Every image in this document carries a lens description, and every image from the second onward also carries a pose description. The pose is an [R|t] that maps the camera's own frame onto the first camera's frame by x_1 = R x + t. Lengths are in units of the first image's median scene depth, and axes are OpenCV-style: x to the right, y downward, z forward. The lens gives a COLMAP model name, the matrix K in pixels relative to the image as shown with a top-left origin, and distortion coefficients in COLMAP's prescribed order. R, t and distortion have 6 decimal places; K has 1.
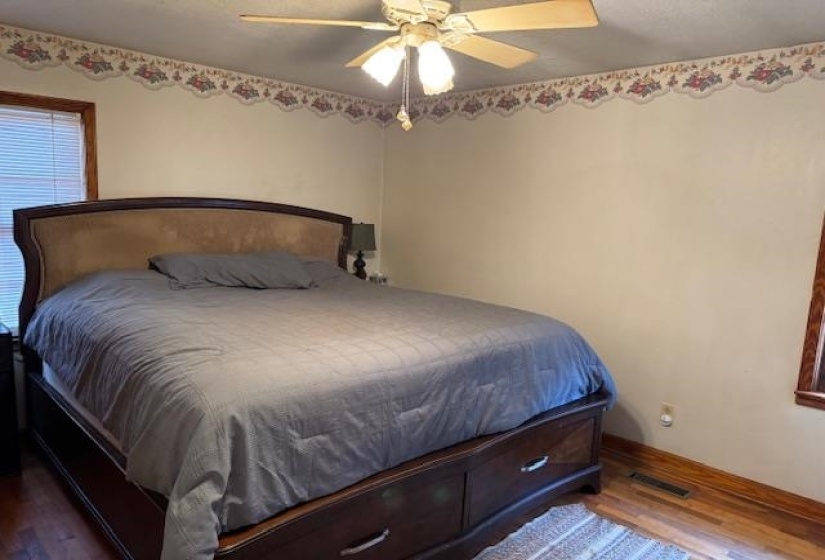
lens RADIAL K [[568.1, 0, 413.0], [0, 568.1, 301.7], [0, 0, 1]] dist [0.000916, -0.058158]
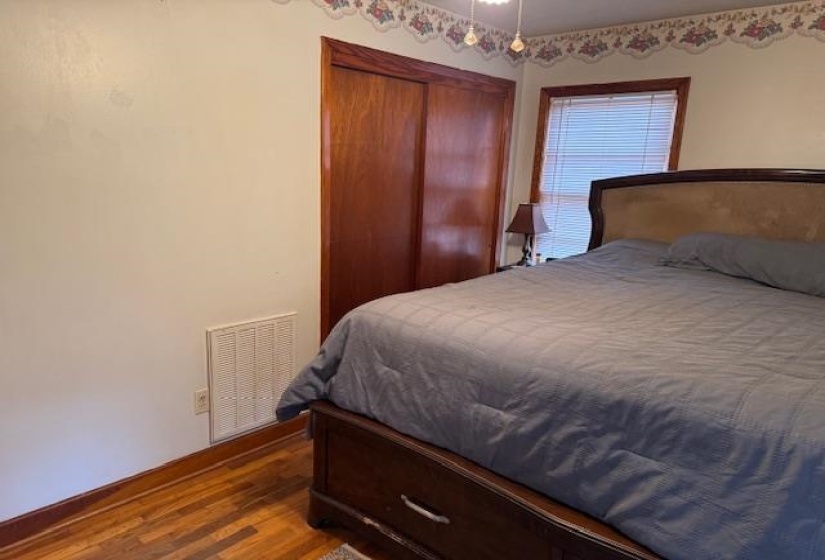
lens RADIAL K [[577.8, 0, 414.0], [0, 577.8, 284.0], [0, 0, 1]] dist [0.065775, -0.089623]
pose [[0.046716, 0.152850, -0.987145, 0.598939], [-0.184122, 0.972609, 0.141886, -0.061060], [0.981793, 0.175127, 0.073580, 0.603505]]
